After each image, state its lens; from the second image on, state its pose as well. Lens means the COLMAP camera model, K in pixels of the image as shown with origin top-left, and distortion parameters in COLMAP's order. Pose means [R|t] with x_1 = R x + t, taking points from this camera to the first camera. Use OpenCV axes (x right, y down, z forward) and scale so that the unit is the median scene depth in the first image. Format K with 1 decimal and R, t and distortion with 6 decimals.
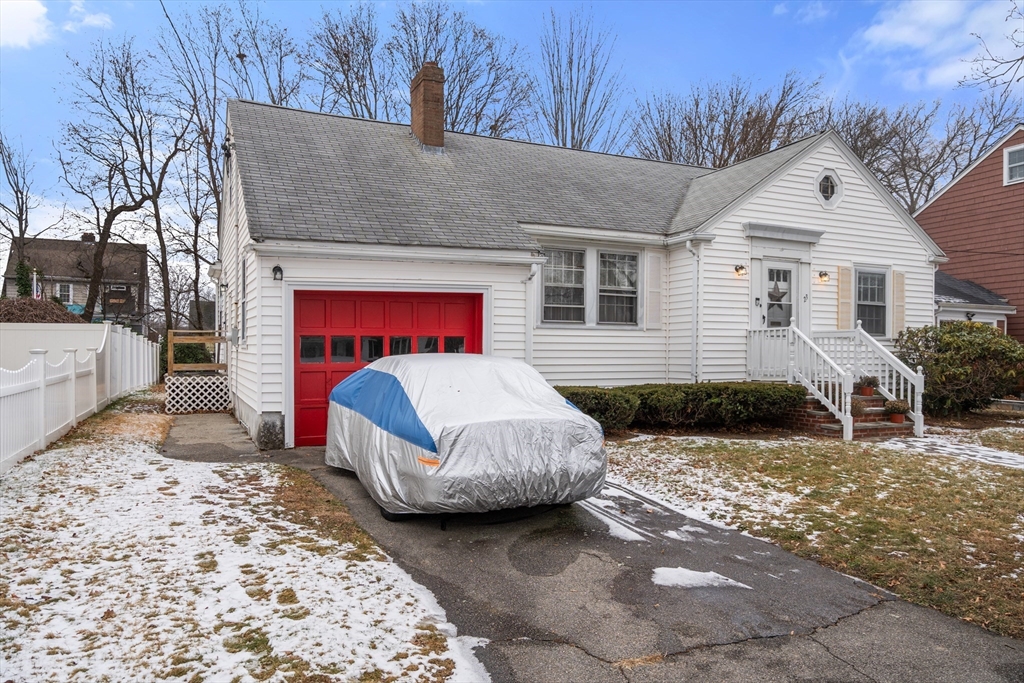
lens RADIAL K [[714.6, 0, 513.4], [0, 714.6, 352.4], [0, 0, 1]] dist [0.001731, -0.000029]
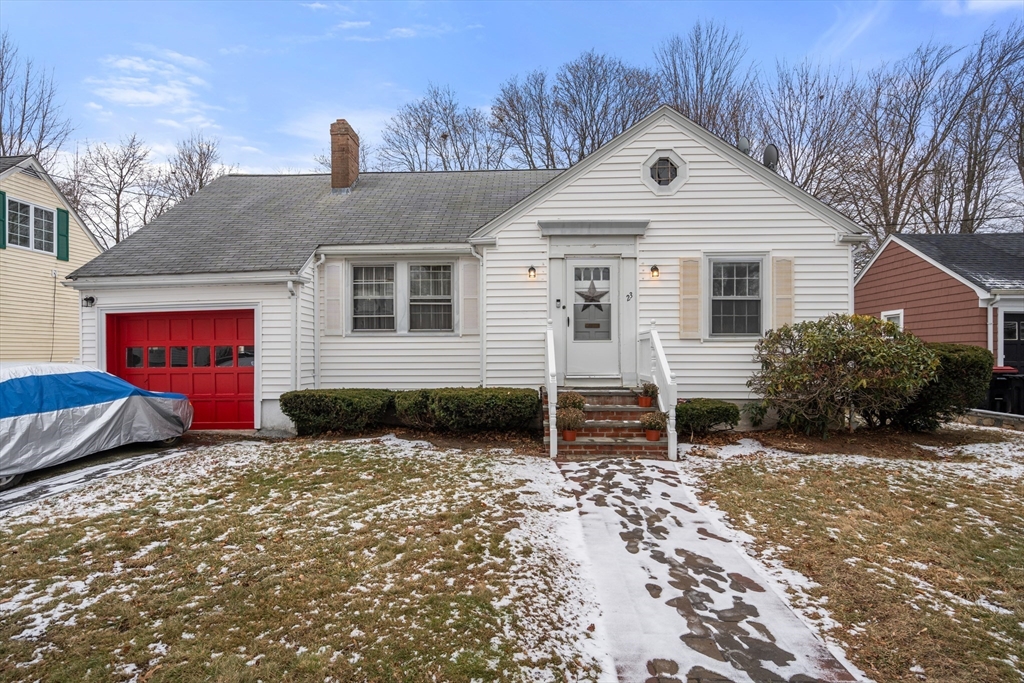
lens RADIAL K [[572.5, 0, 509.3], [0, 572.5, 353.0], [0, 0, 1]] dist [0.002260, 0.000724]
pose [[0.882433, -0.008493, -0.470362, 0.641034], [0.006961, 0.999963, -0.004996, -0.001711], [0.470387, 0.001134, 0.882460, 0.297442]]
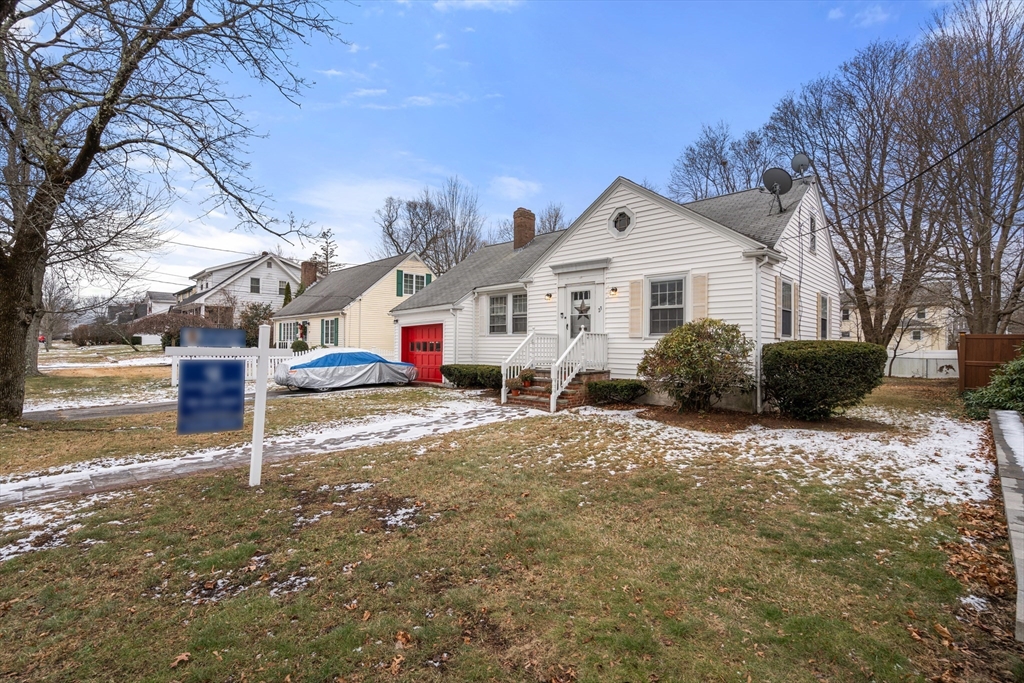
lens RADIAL K [[465.7, 0, 507.2], [0, 465.7, 340.3], [0, 0, 1]] dist [-0.001466, 0.000242]
pose [[0.340840, -0.013287, -0.940027, 1.229341], [-0.007821, 0.999825, -0.016968, -0.000505], [0.940089, 0.013135, 0.340677, 0.554844]]
